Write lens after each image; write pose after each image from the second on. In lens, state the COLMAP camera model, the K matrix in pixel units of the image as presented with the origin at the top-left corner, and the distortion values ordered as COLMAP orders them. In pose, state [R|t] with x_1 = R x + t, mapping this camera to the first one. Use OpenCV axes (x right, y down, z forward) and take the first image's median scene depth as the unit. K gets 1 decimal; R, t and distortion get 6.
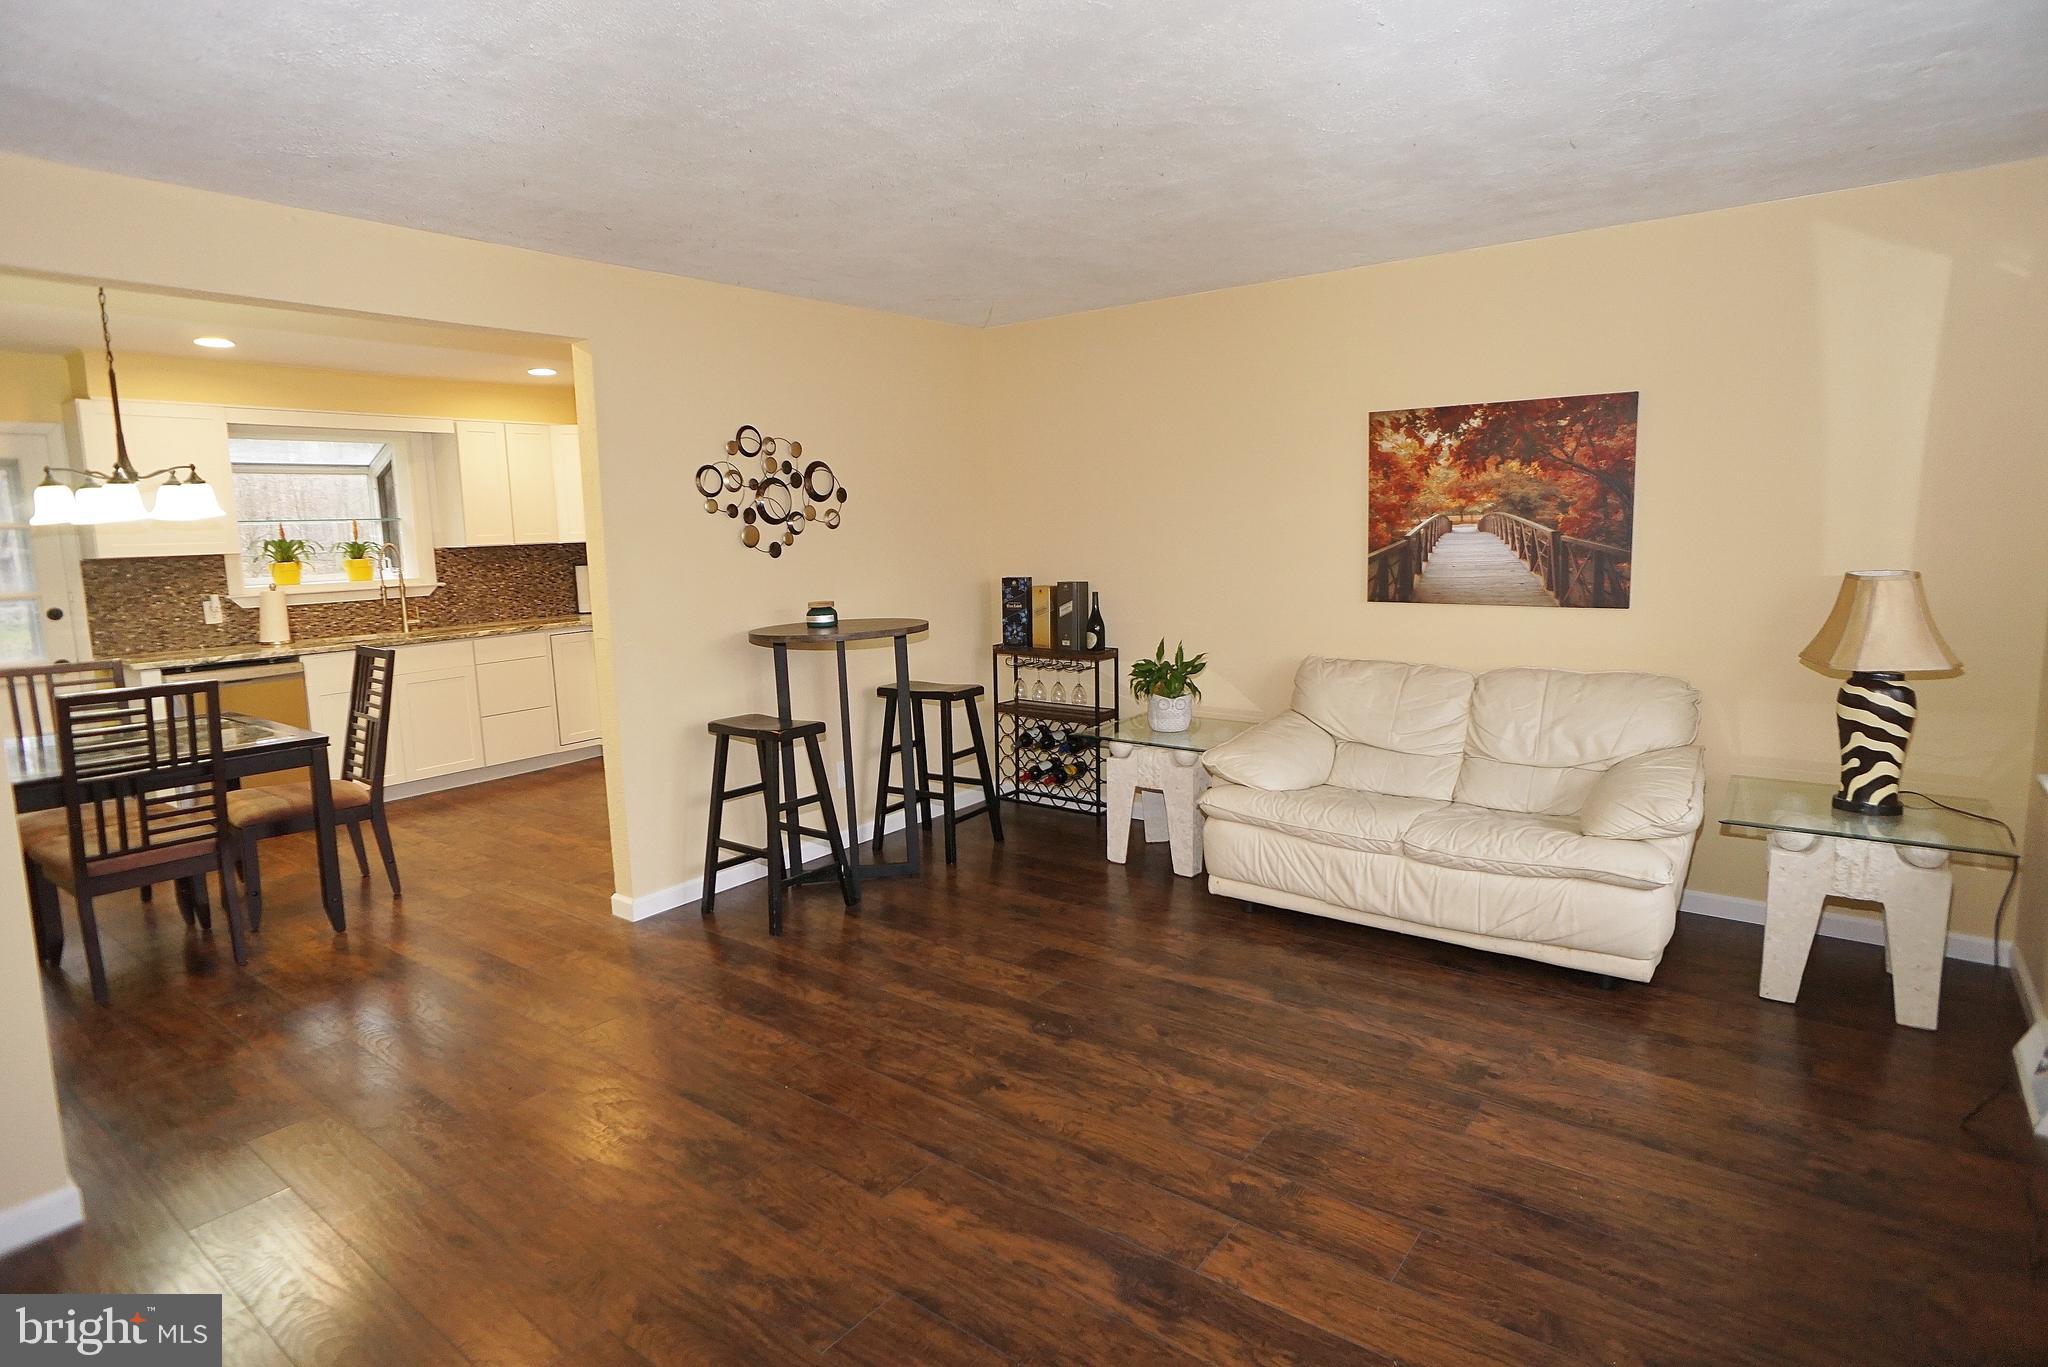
lens RADIAL K [[1103.2, 0, 1014.8], [0, 1103.2, 677.1], [0, 0, 1]] dist [-0.001689, 0.002621]
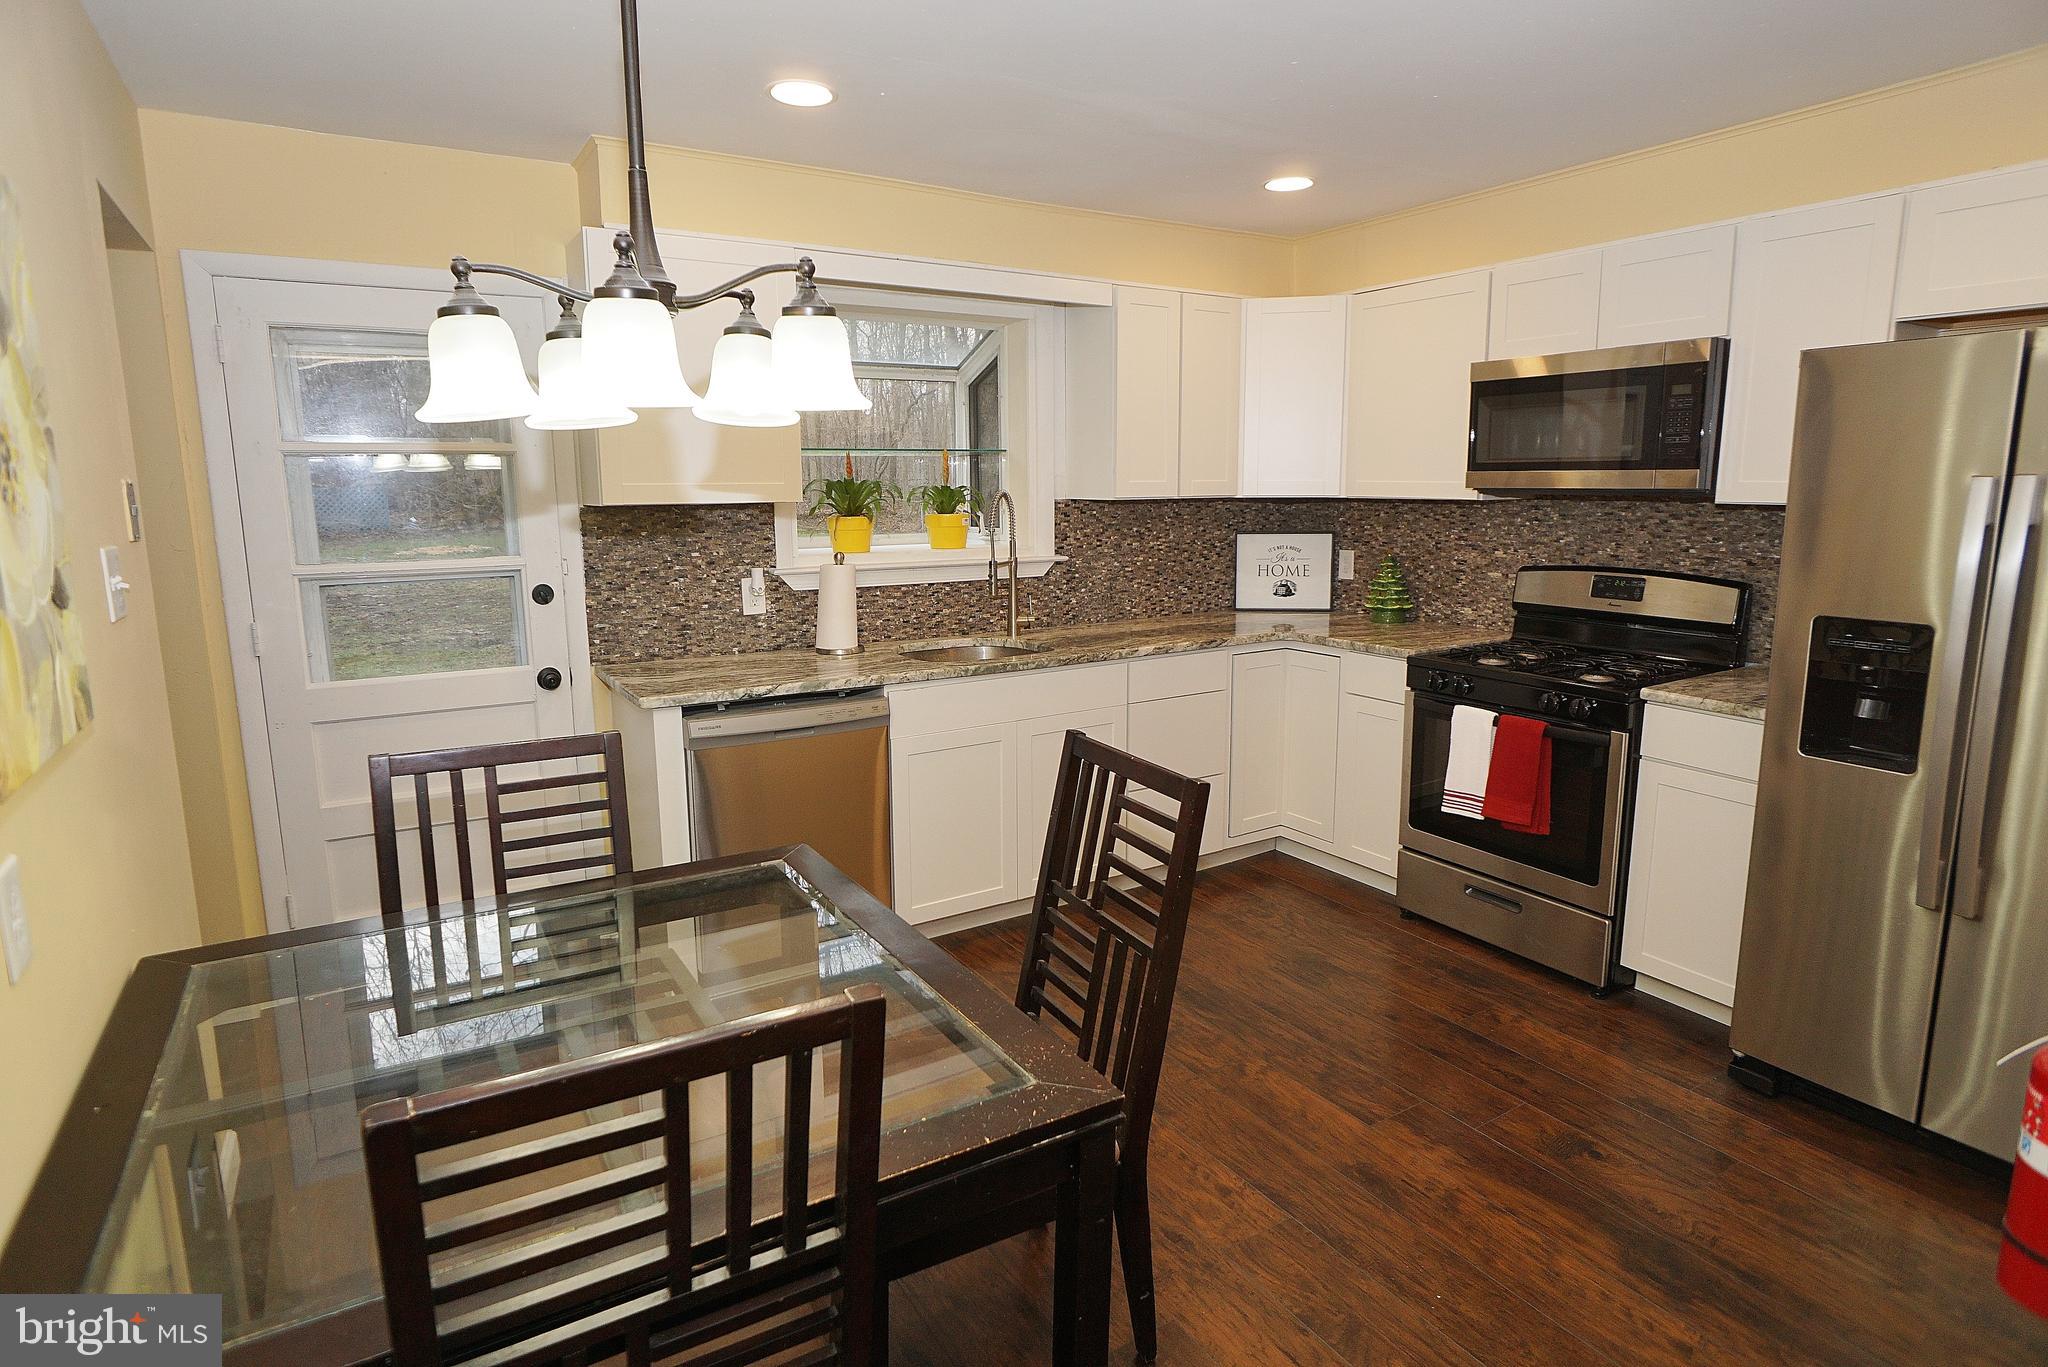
lens RADIAL K [[1103.2, 0, 1021.1], [0, 1103.2, 681.2], [0, 0, 1]] dist [-0.001689, 0.002621]
pose [[0.938557, 0.084548, -0.334608, -0.735640], [-0.068643, 0.995889, 0.059098, -0.113362], [0.338229, -0.032498, 0.940503, 0.917080]]
